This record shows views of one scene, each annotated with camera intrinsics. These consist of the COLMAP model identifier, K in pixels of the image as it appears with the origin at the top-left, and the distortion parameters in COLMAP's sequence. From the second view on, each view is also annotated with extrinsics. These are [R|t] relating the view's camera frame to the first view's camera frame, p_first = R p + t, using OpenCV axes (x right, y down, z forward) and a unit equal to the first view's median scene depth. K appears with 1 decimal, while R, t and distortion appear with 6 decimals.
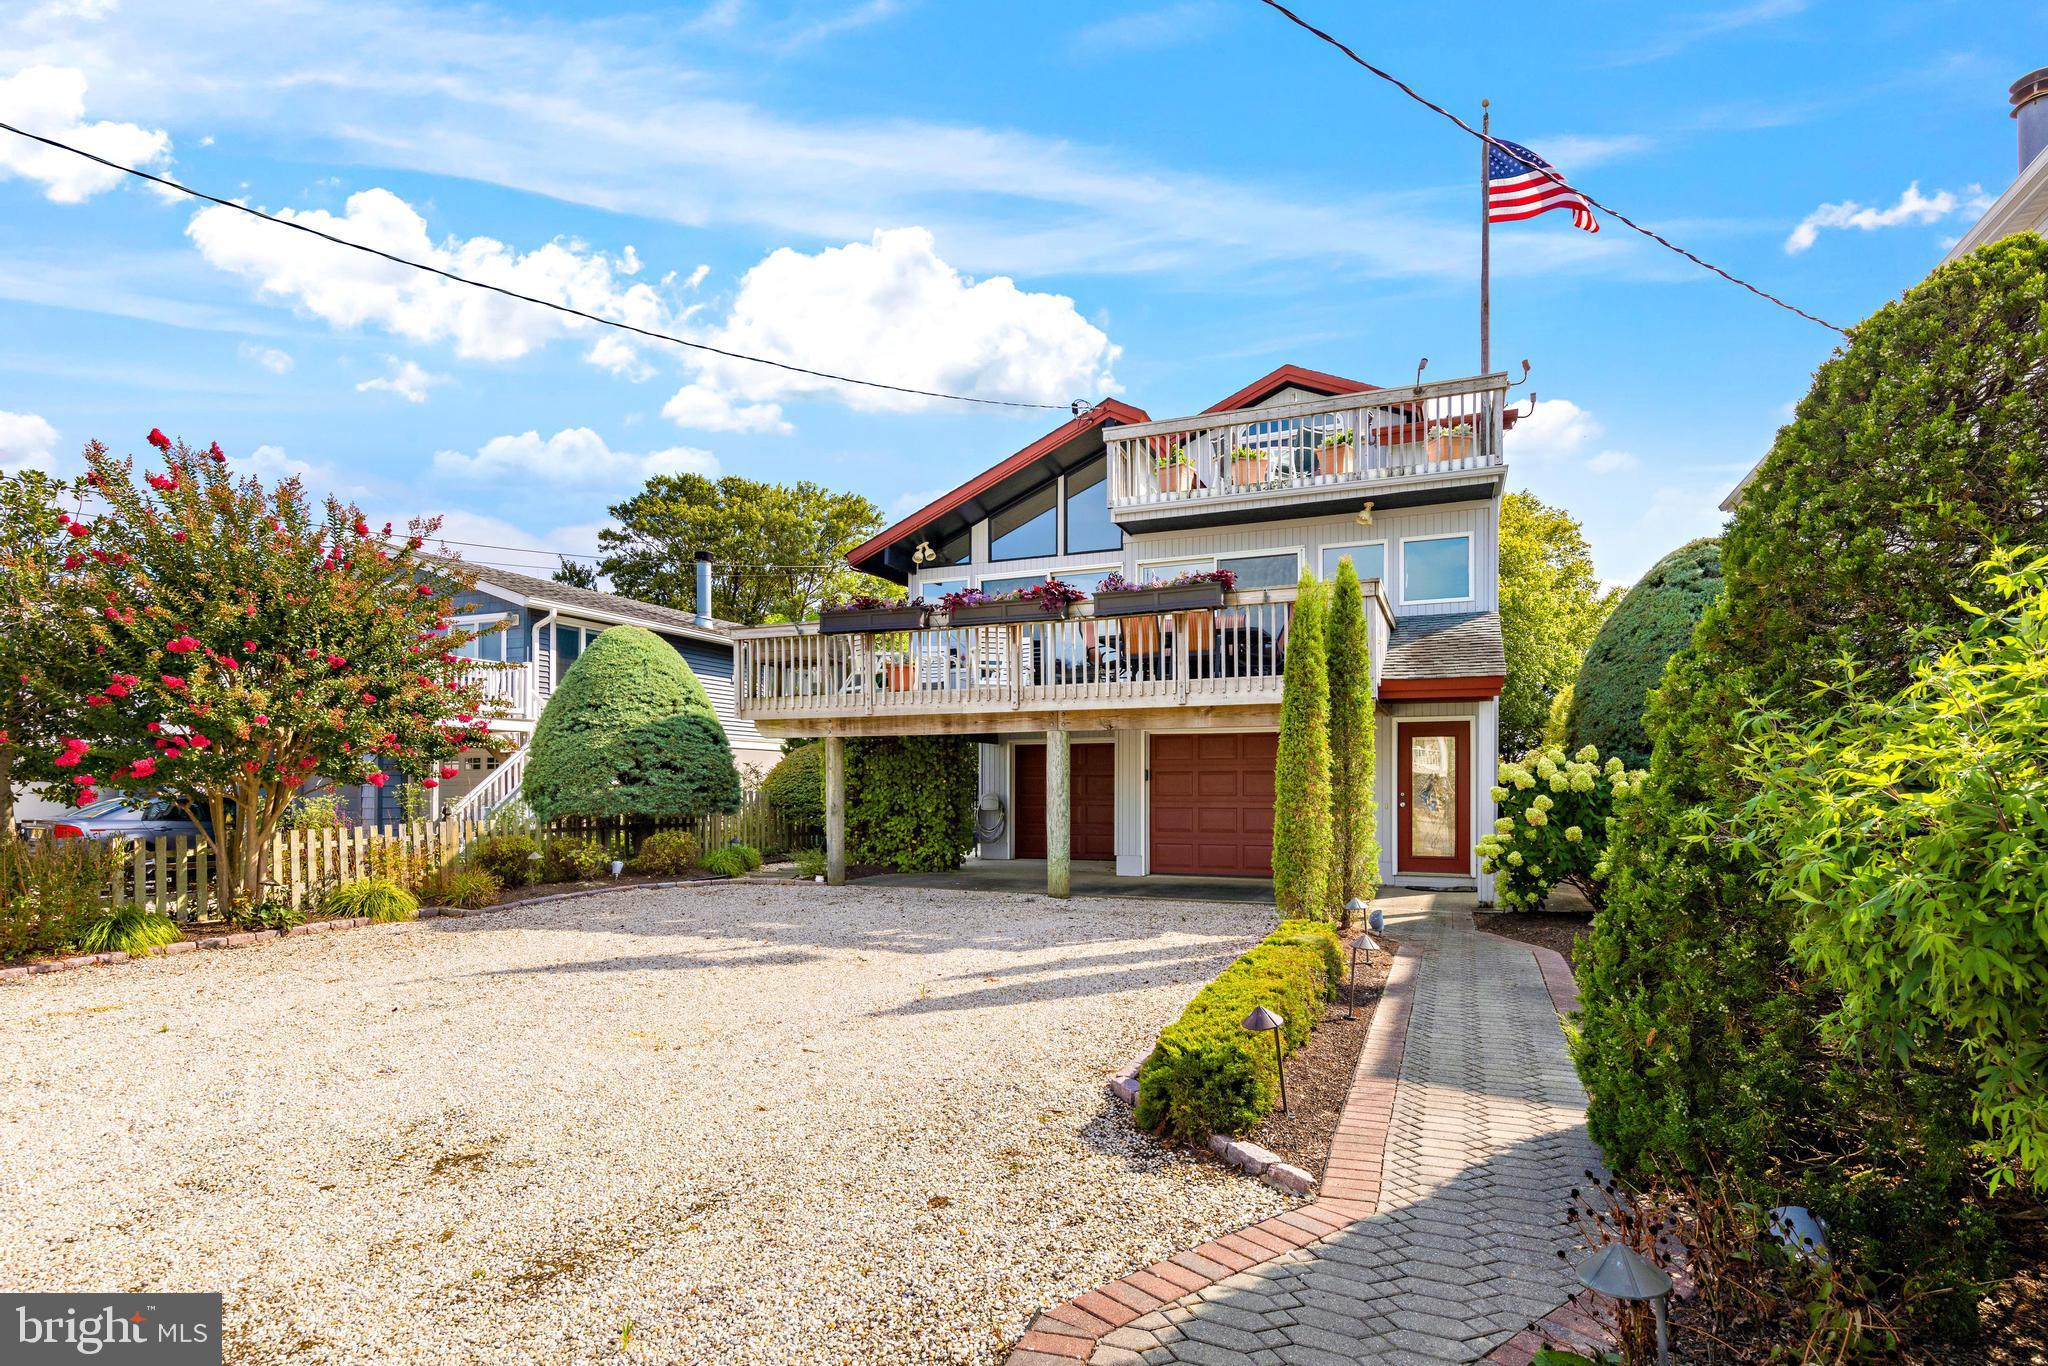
lens RADIAL K [[1016.2, 0, 1026.7], [0, 1016.2, 779.9], [0, 0, 1]] dist [0.004318, 0.002220]
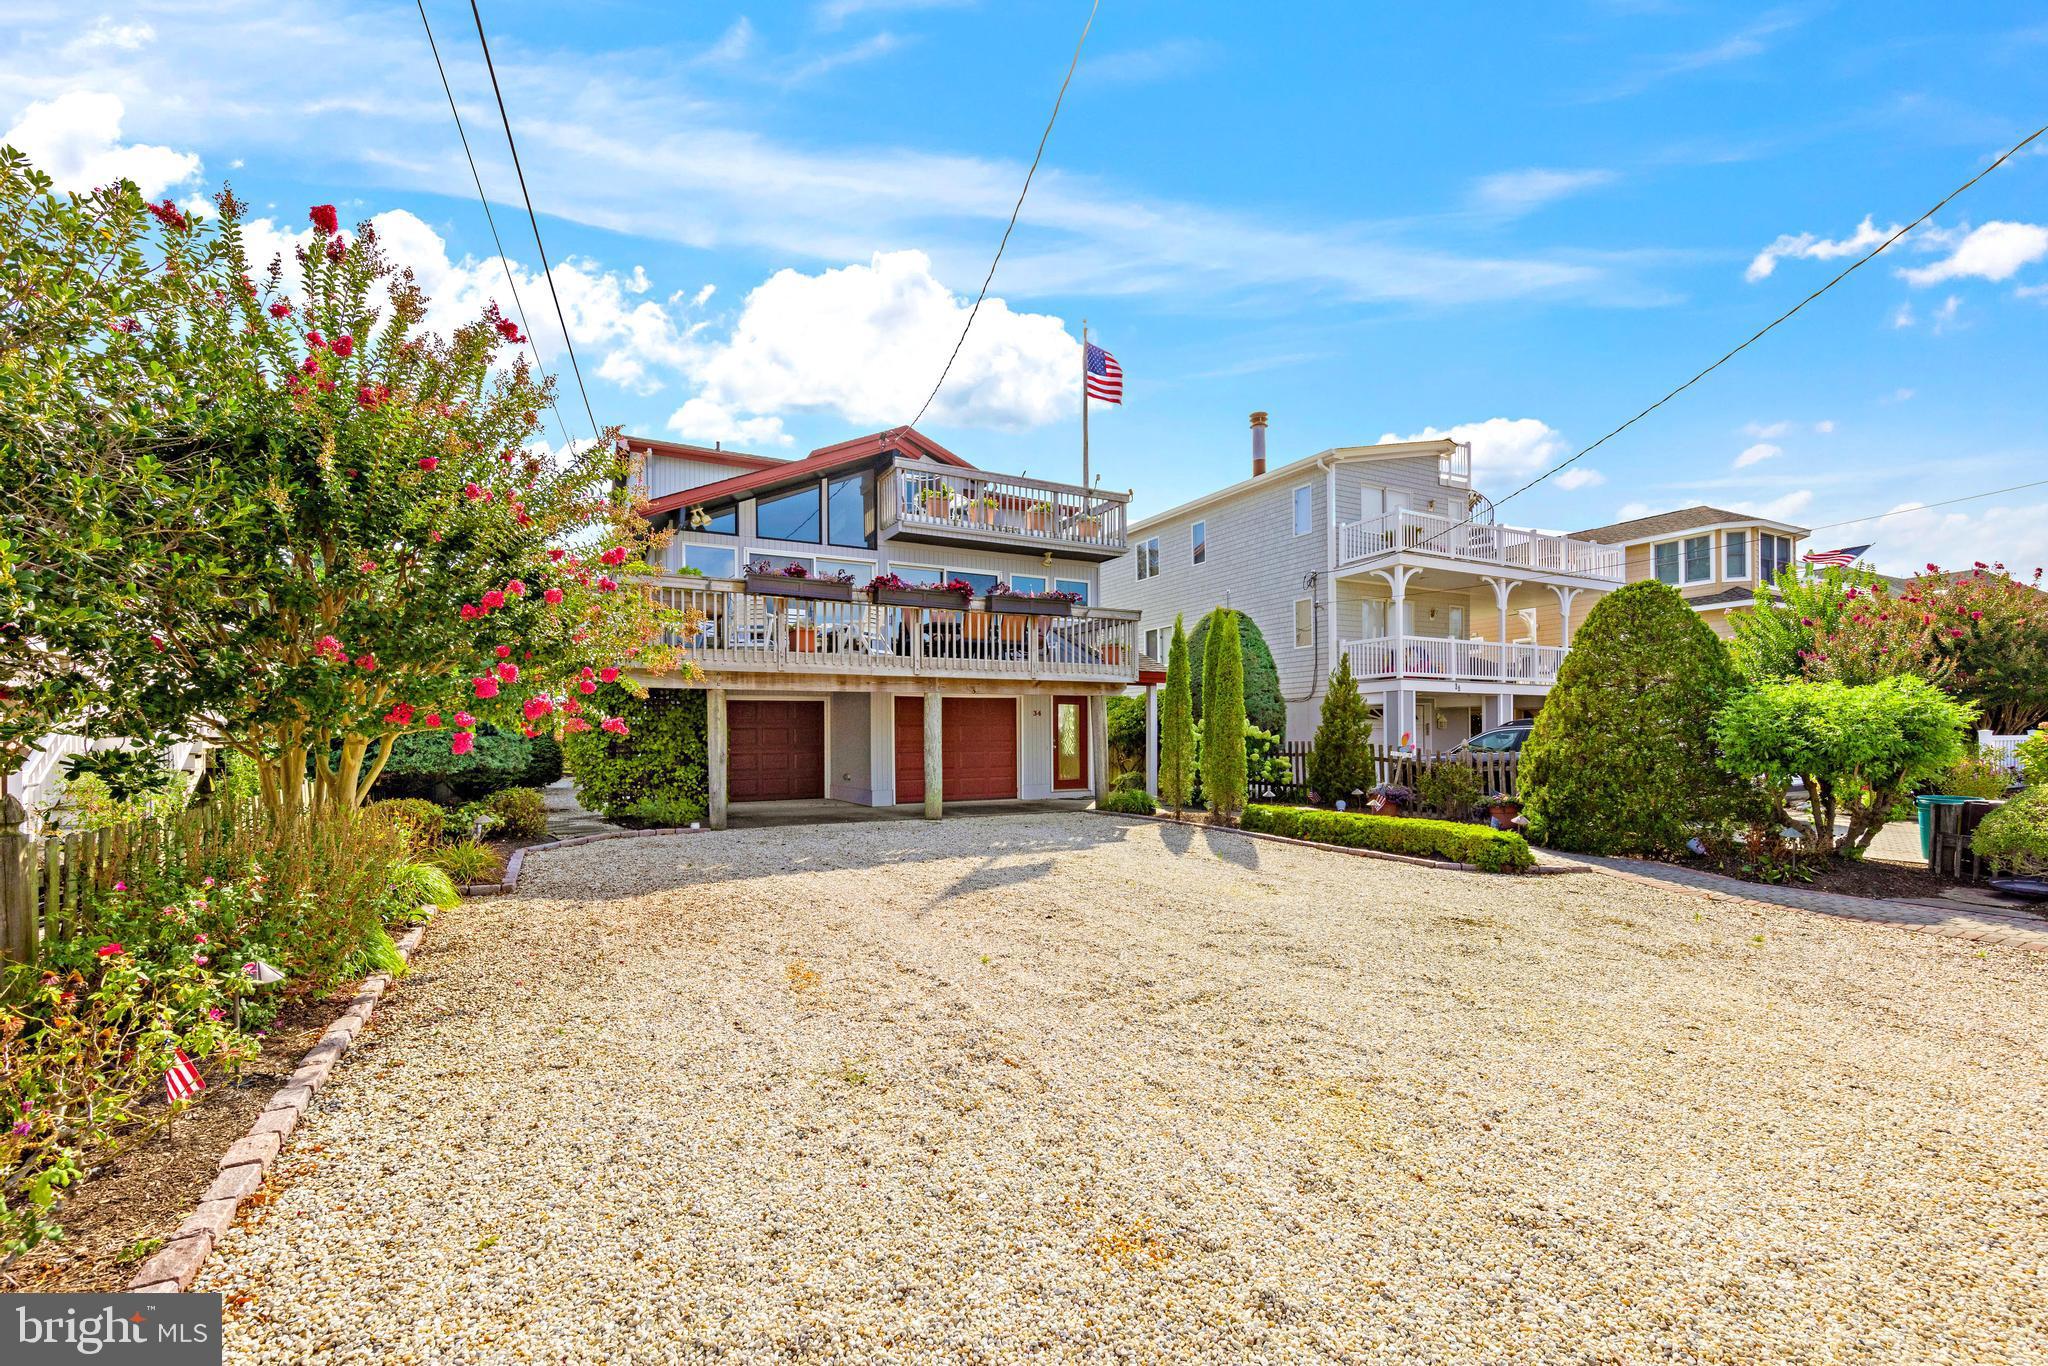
lens RADIAL K [[870.8, 0, 1023.7], [0, 870.8, 739.9], [0, 0, 1]] dist [0.000949, 0.000032]
pose [[0.628137, -0.004838, 0.778088, -0.726737], [0.002517, 0.999988, 0.004186, 0.007677], [-0.778099, -0.000670, 0.628142, 0.196483]]
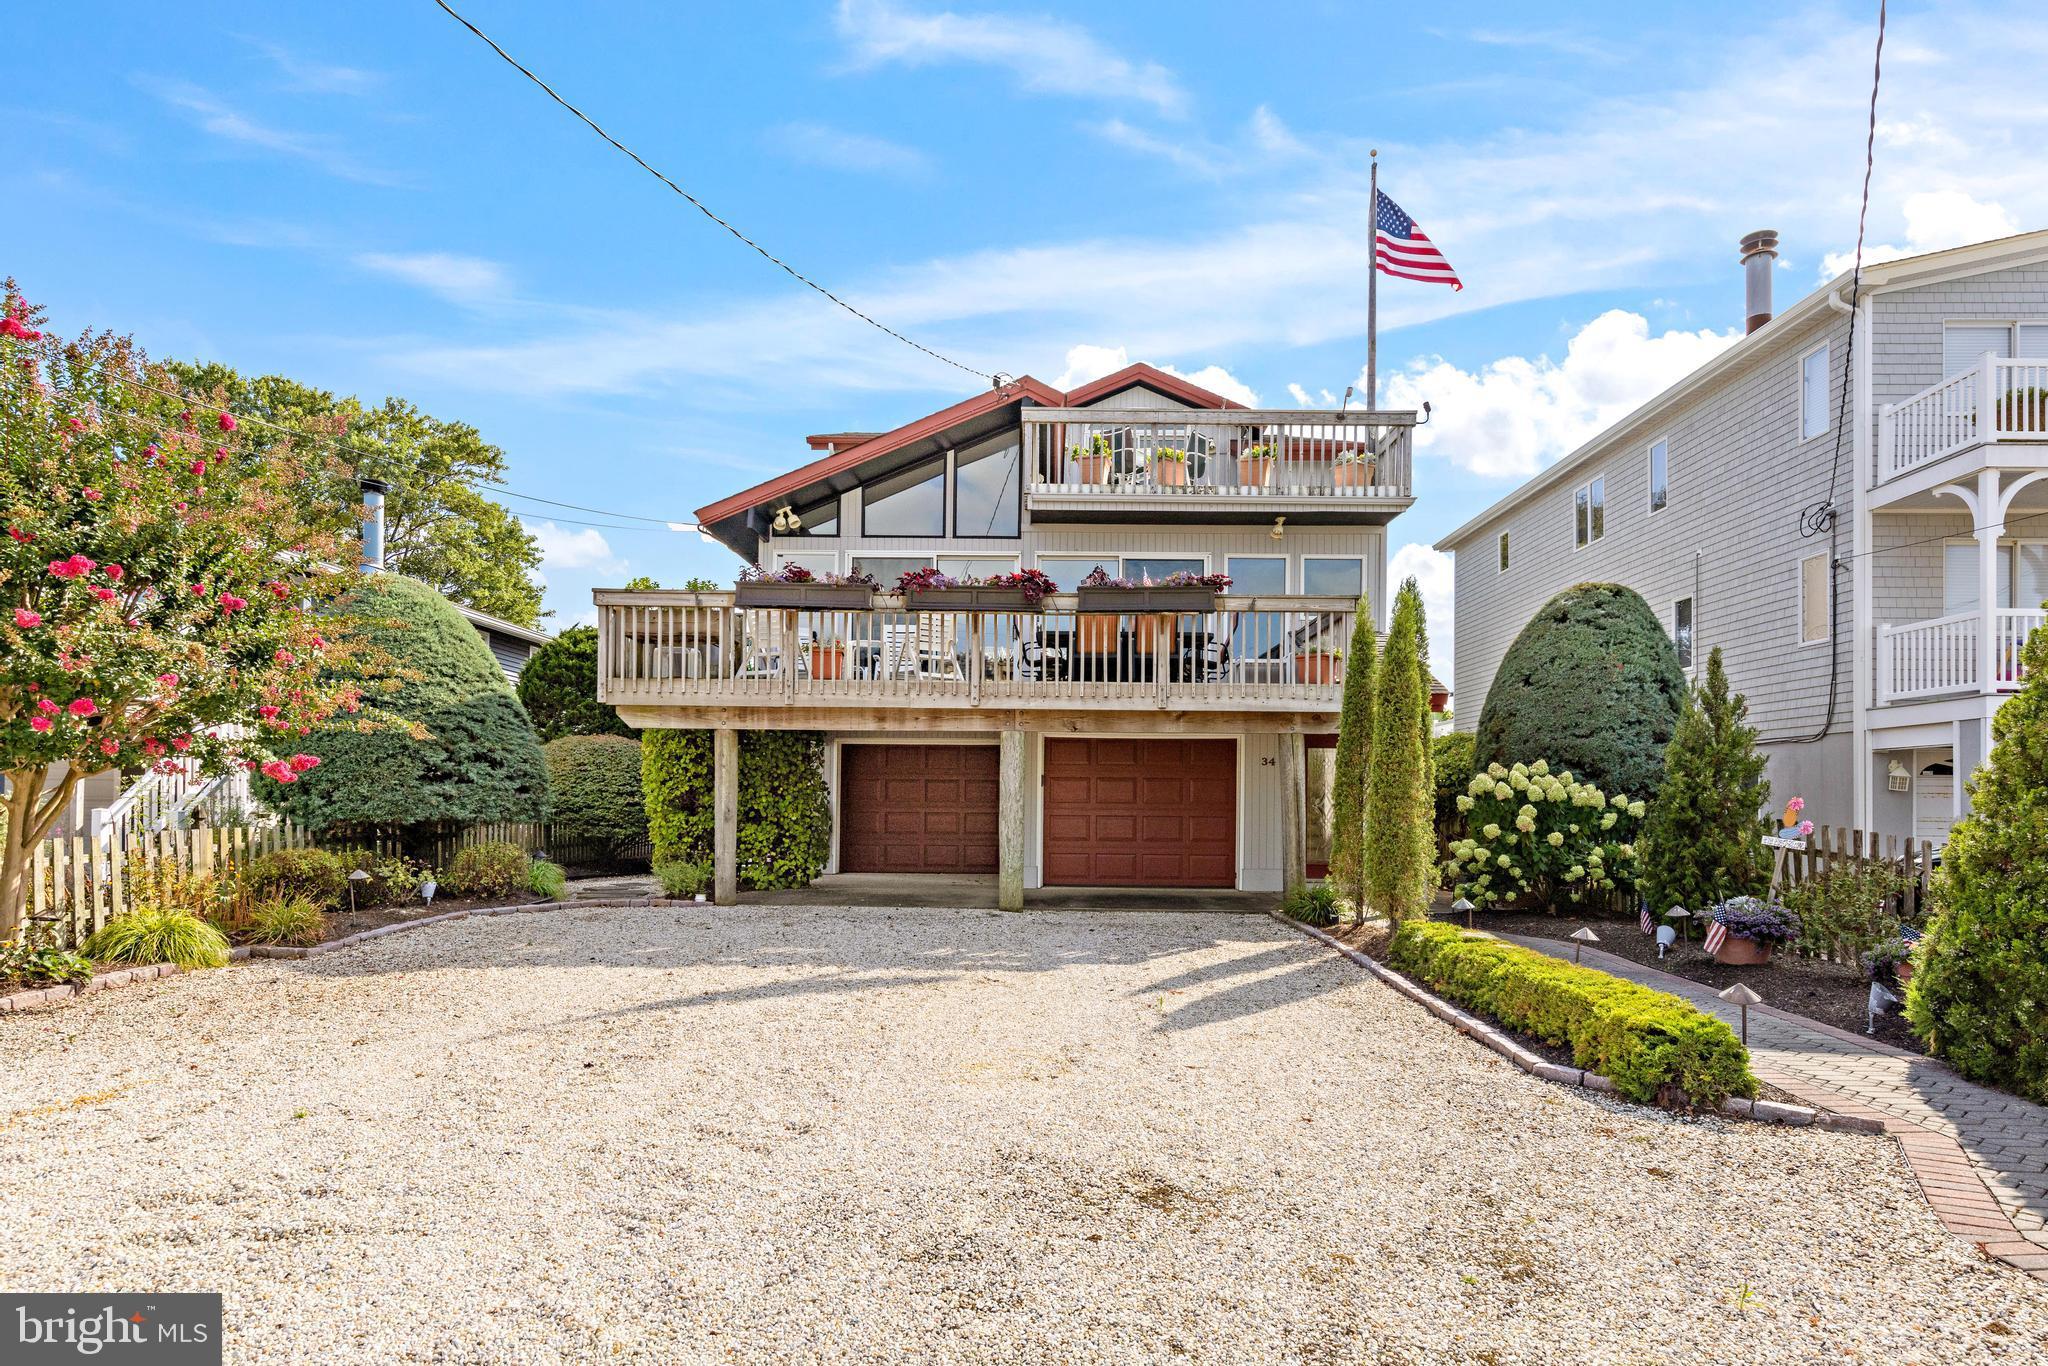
lens RADIAL K [[1137.3, 0, 1022.9], [0, 1137.3, 780.1], [0, 0, 1]] dist [0.008221, 0.000698]
pose [[0.928483, 0.016602, 0.371005, -0.326213], [-0.014046, 0.999855, -0.009588, 0.005842], [-0.371110, 0.003691, 0.928581, 0.035334]]
